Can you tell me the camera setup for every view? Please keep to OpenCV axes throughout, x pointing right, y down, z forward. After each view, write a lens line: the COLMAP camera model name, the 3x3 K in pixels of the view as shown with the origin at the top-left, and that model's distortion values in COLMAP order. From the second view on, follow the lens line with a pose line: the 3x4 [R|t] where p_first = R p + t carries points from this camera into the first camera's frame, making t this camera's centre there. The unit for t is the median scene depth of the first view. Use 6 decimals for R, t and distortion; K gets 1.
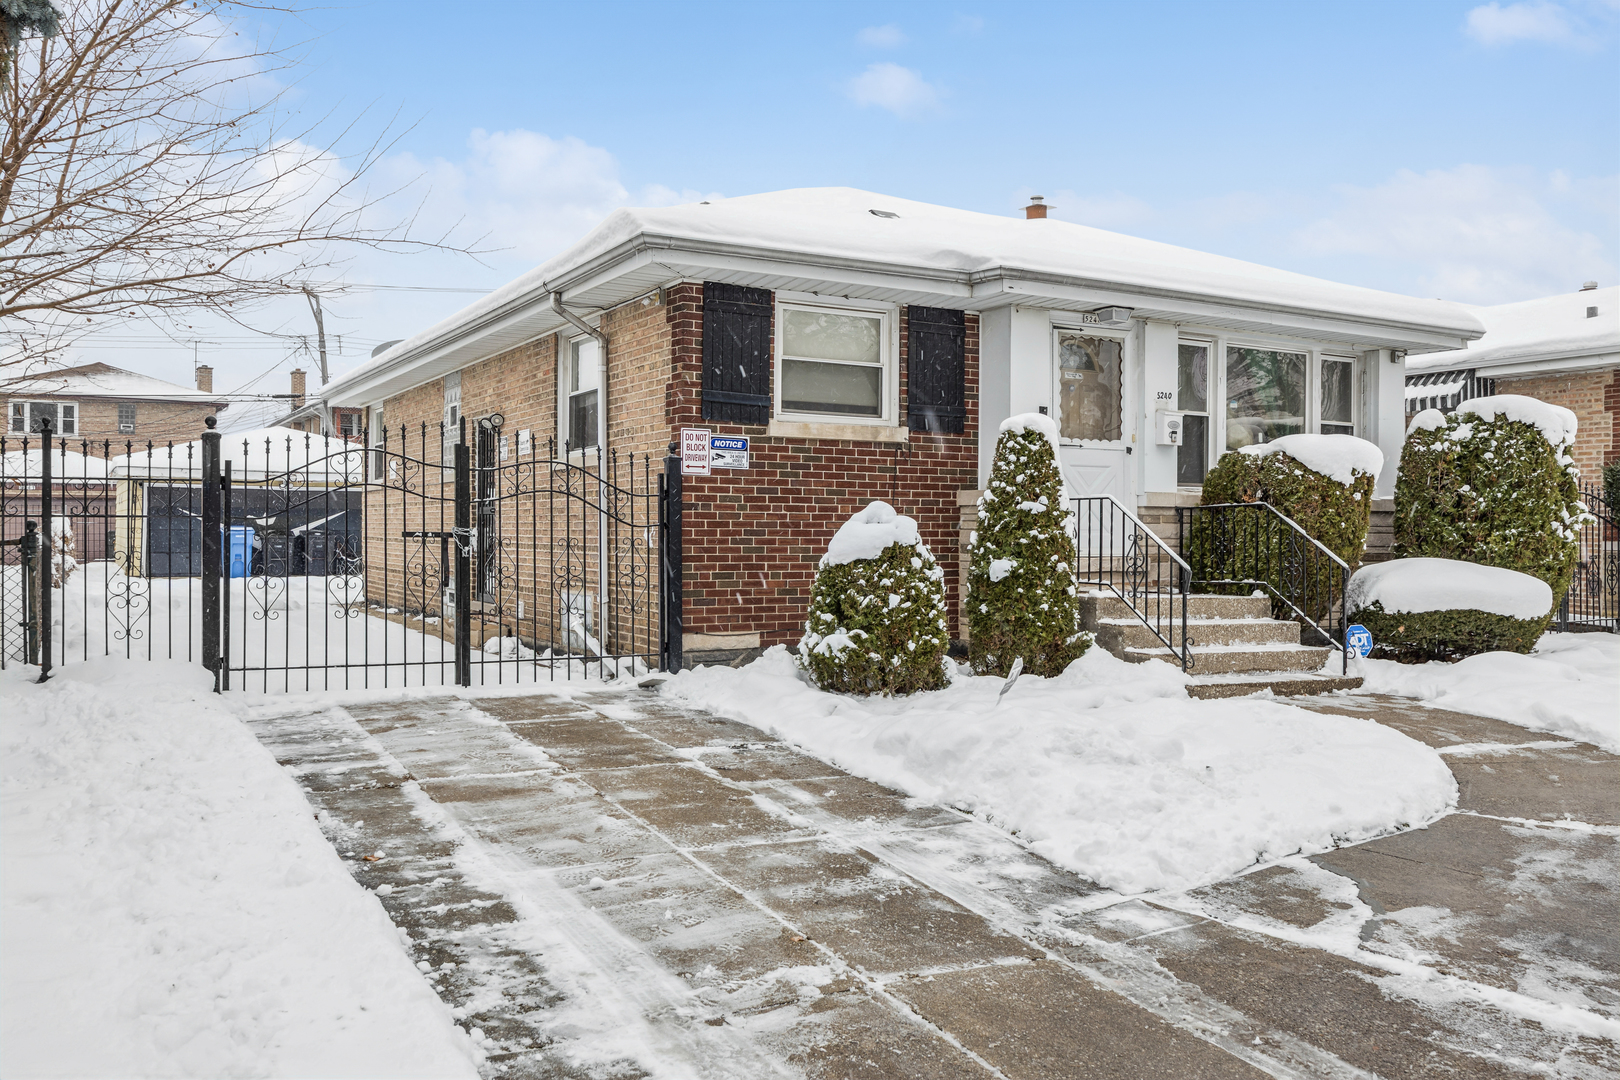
lens RADIAL K [[1358.4, 0, 810.4], [0, 1358.4, 535.6], [0, 0, 1]] dist [-0.006768, 0.003576]
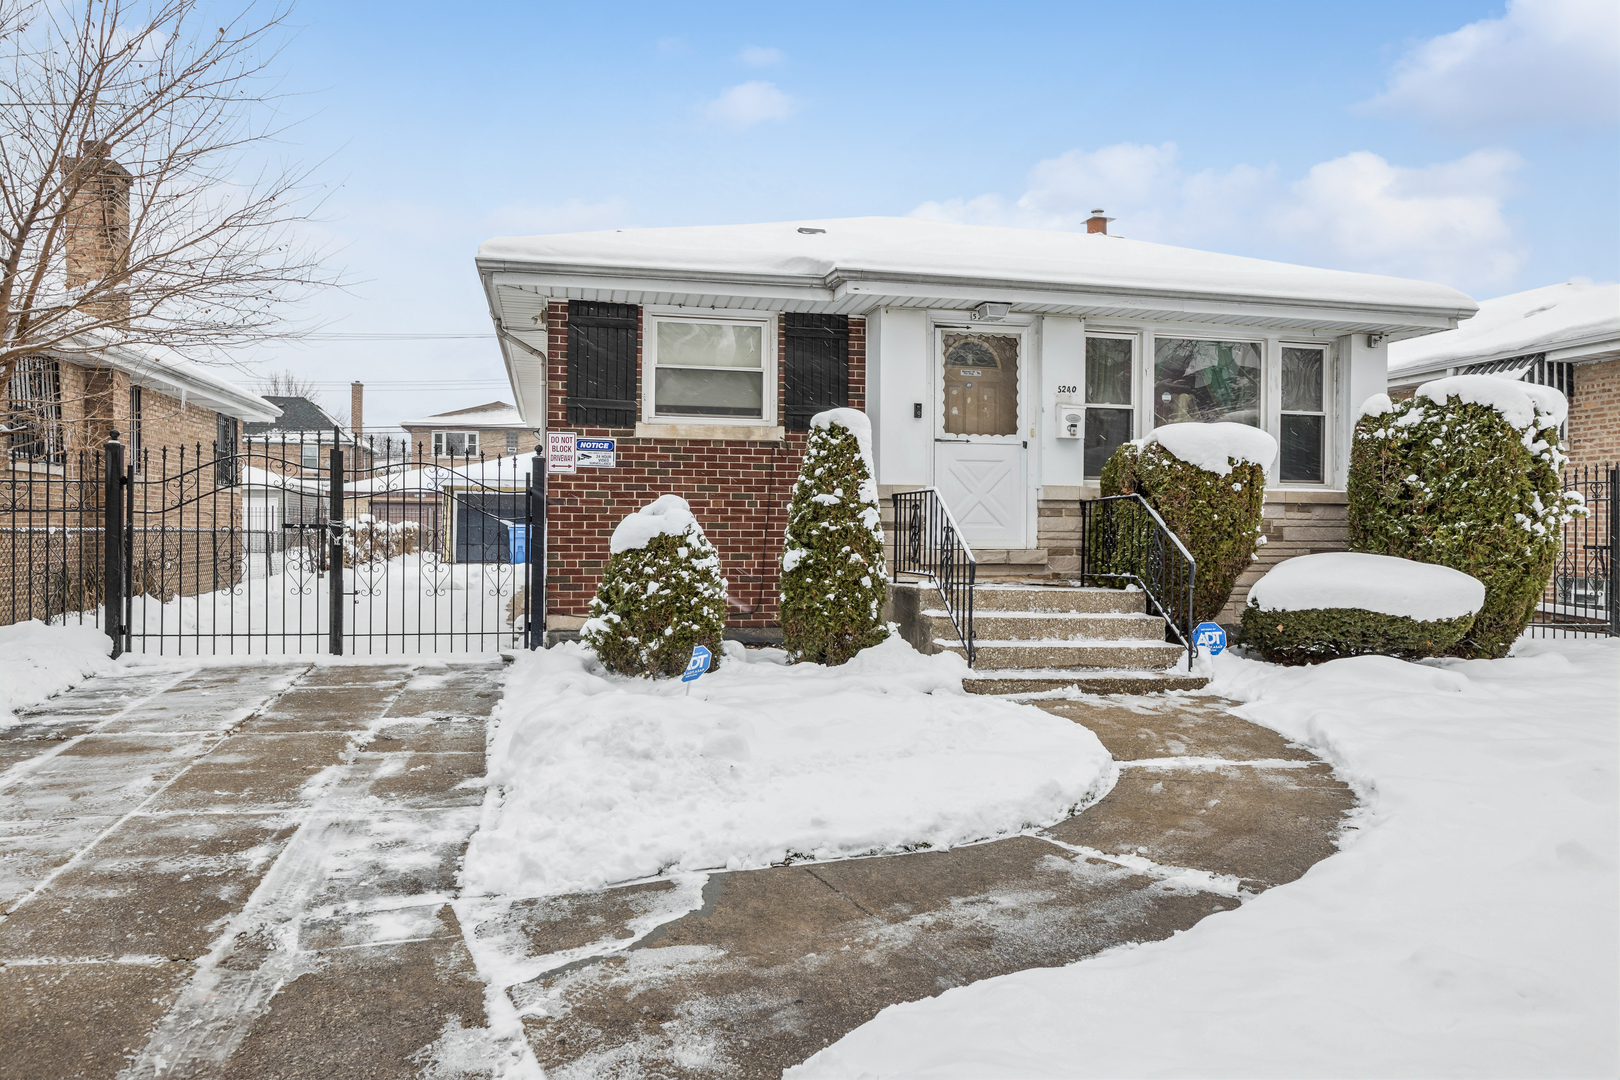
lens RADIAL K [[1123.9, 0, 807.3], [0, 1123.9, 542.3], [0, 0, 1]] dist [-0.001680, -0.000514]
pose [[0.954570, 0.003947, -0.297961, 0.370966], [-0.001778, 0.999970, 0.007549, 0.004596], [0.297981, -0.006676, 0.954548, 0.169381]]
